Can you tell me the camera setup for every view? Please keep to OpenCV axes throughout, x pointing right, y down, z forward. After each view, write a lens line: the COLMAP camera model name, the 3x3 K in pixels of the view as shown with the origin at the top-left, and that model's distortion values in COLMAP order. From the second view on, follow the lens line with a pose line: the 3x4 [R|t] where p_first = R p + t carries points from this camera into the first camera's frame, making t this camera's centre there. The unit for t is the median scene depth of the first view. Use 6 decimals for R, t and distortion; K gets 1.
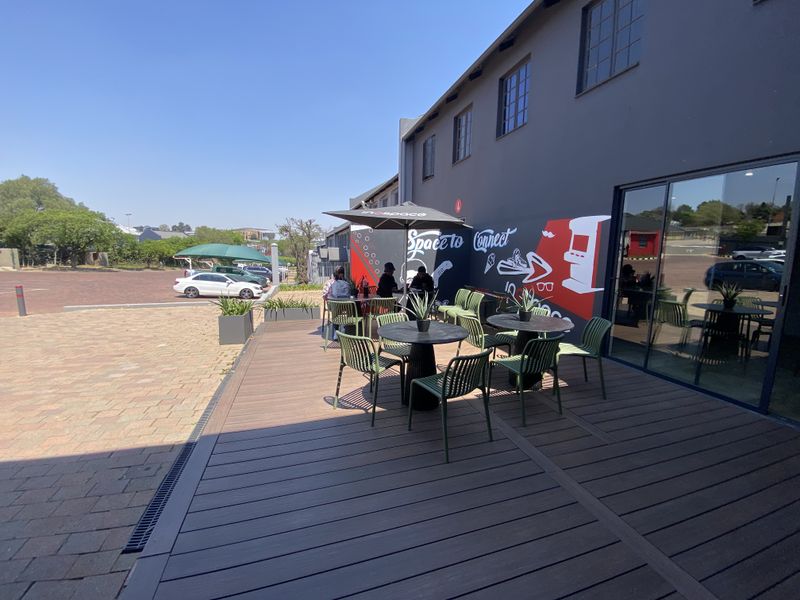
lens RADIAL K [[323.4, 0, 401.9], [0, 323.4, 302.9], [0, 0, 1]] dist [-0.011028, -0.010154]
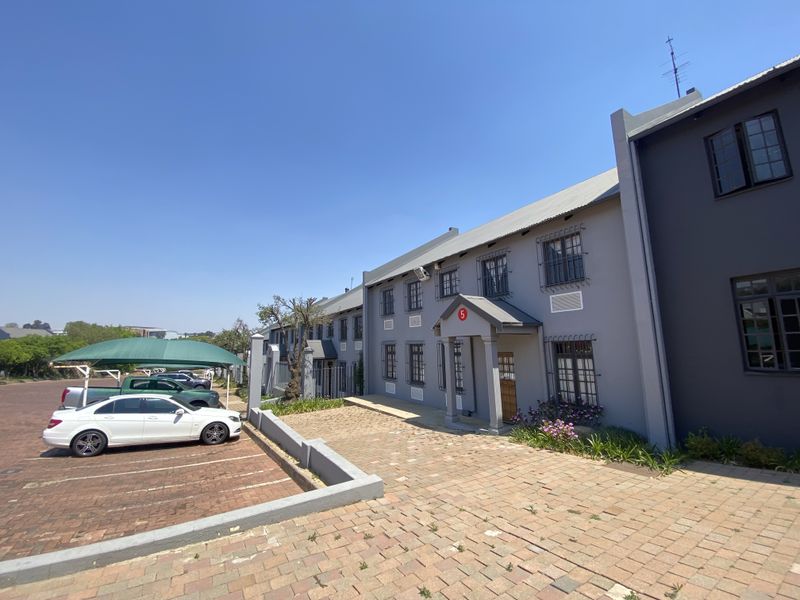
lens RADIAL K [[323.4, 0, 400.1], [0, 323.4, 299.3], [0, 0, 1]] dist [-0.011028, -0.010154]
pose [[0.963071, 0.001621, 0.269242, -0.336325], [0.078597, 0.954734, -0.286888, -0.060357], [-0.257520, 0.297455, 0.919350, 0.403315]]
